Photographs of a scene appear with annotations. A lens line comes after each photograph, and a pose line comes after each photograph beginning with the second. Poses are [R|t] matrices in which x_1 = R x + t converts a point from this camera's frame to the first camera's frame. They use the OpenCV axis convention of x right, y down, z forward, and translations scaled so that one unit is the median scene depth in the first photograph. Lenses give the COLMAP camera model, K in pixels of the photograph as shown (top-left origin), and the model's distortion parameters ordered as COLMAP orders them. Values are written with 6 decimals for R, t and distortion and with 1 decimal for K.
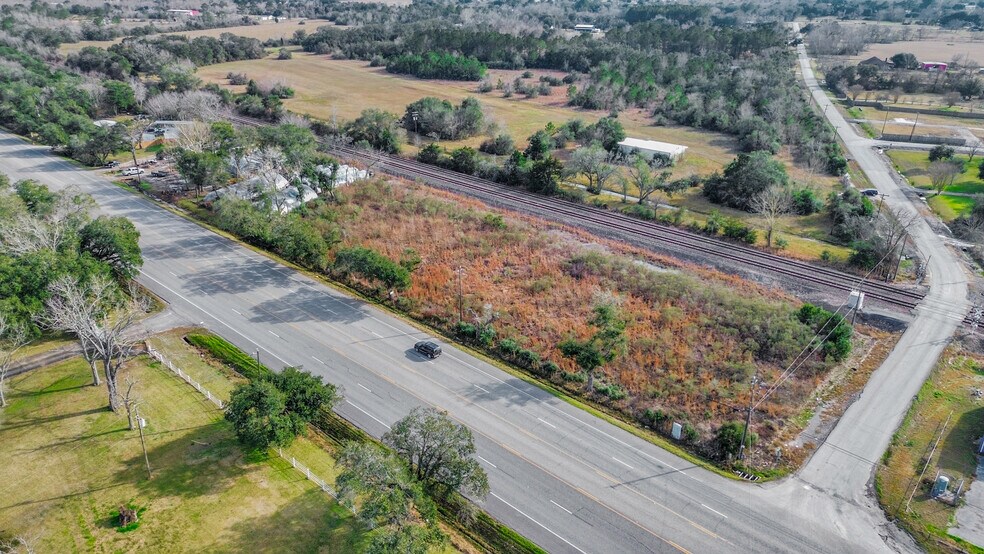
lens RADIAL K [[694.0, 0, 492.0], [0, 694.0, 277.0], [0, 0, 1]] dist [0.072119, -0.069712]
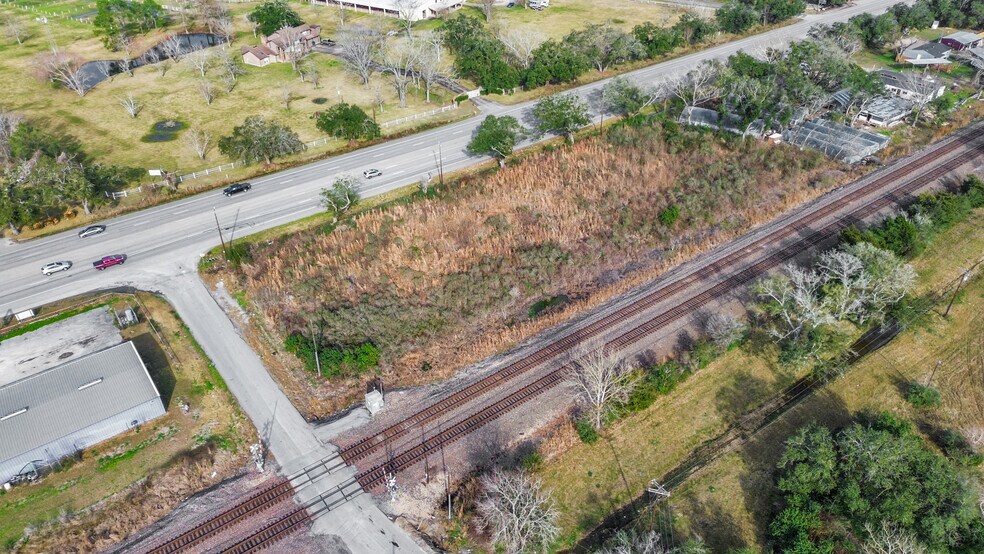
lens RADIAL K [[694.0, 0, 492.0], [0, 694.0, 277.0], [0, 0, 1]] dist [0.072119, -0.069712]
pose [[-0.195271, 0.554603, -0.808879, 1.065614], [-0.388544, 0.713525, 0.583022, -0.595825], [0.900501, 0.428132, 0.076157, 1.001146]]
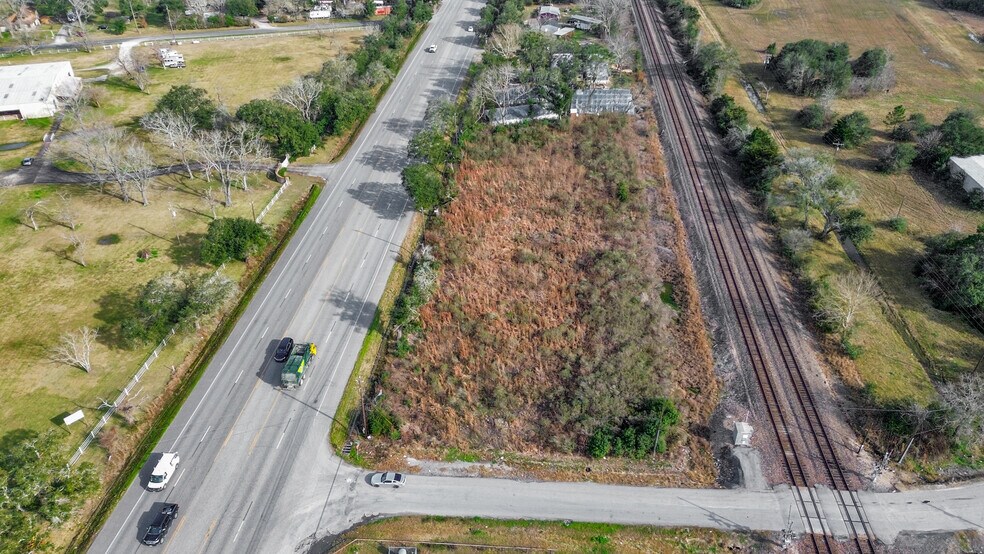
lens RADIAL K [[694.0, 0, 492.0], [0, 694.0, 277.0], [0, 0, 1]] dist [0.072119, -0.069712]
pose [[0.604333, 0.432316, -0.669241, 0.801082], [-0.309726, 0.901391, 0.302594, -0.279242], [0.734065, 0.024414, 0.678641, 0.252615]]
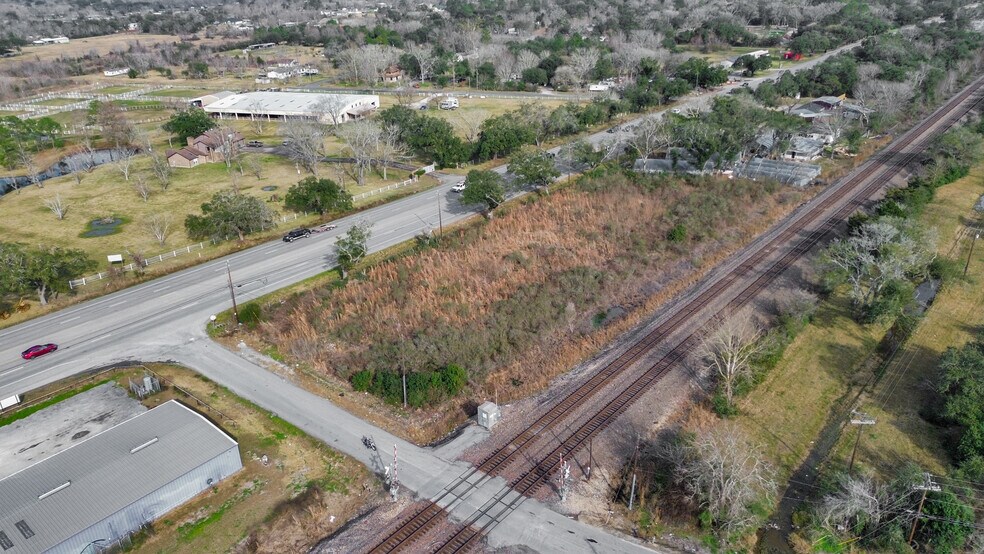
lens RADIAL K [[694.0, 0, 492.0], [0, 694.0, 277.0], [0, 0, 1]] dist [0.072119, -0.069712]
pose [[0.036888, 0.392316, -0.919091, 1.118821], [-0.375584, 0.857730, 0.351050, -0.340853], [0.926054, 0.332246, 0.178988, 0.830663]]
